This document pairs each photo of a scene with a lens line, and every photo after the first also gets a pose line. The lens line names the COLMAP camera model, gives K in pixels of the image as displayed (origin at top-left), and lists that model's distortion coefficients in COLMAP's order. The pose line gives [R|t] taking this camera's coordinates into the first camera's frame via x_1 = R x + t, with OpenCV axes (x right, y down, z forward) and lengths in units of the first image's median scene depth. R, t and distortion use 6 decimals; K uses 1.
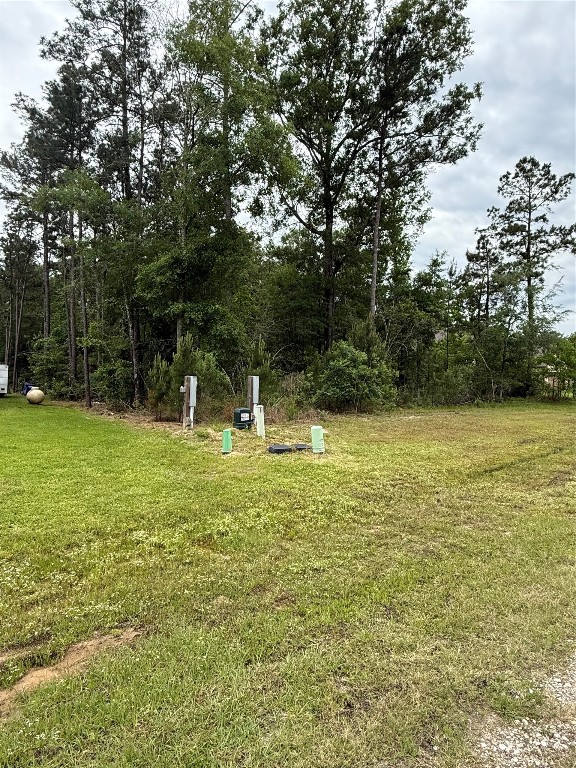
lens RADIAL K [[466.6, 0, 283.2], [0, 466.6, 384.6], [0, 0, 1]] dist [-0.035283, 0.018936]
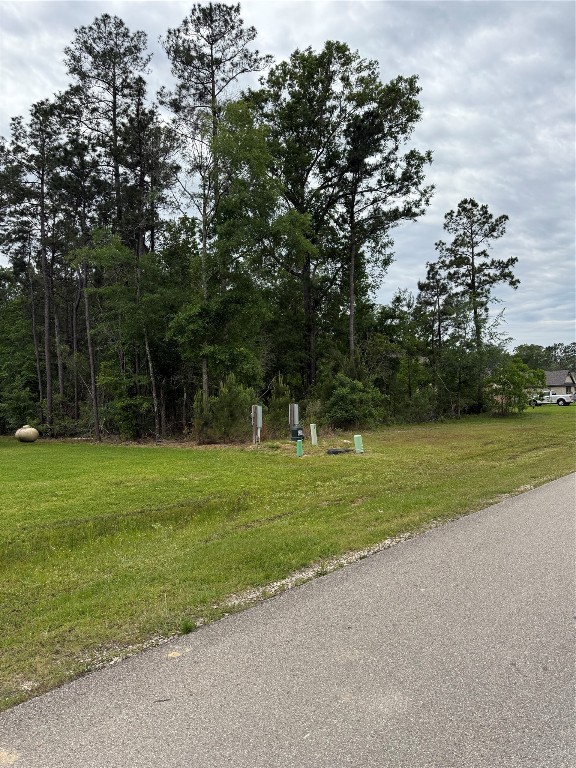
lens RADIAL K [[535.4, 0, 288.5], [0, 535.4, 386.9], [0, 0, 1]] dist [0.003974, -0.009686]
pose [[0.987258, -0.036877, 0.154794, -0.118019], [0.044655, 0.997893, -0.047076, 0.001933], [-0.152731, 0.053388, 0.986825, -0.192431]]
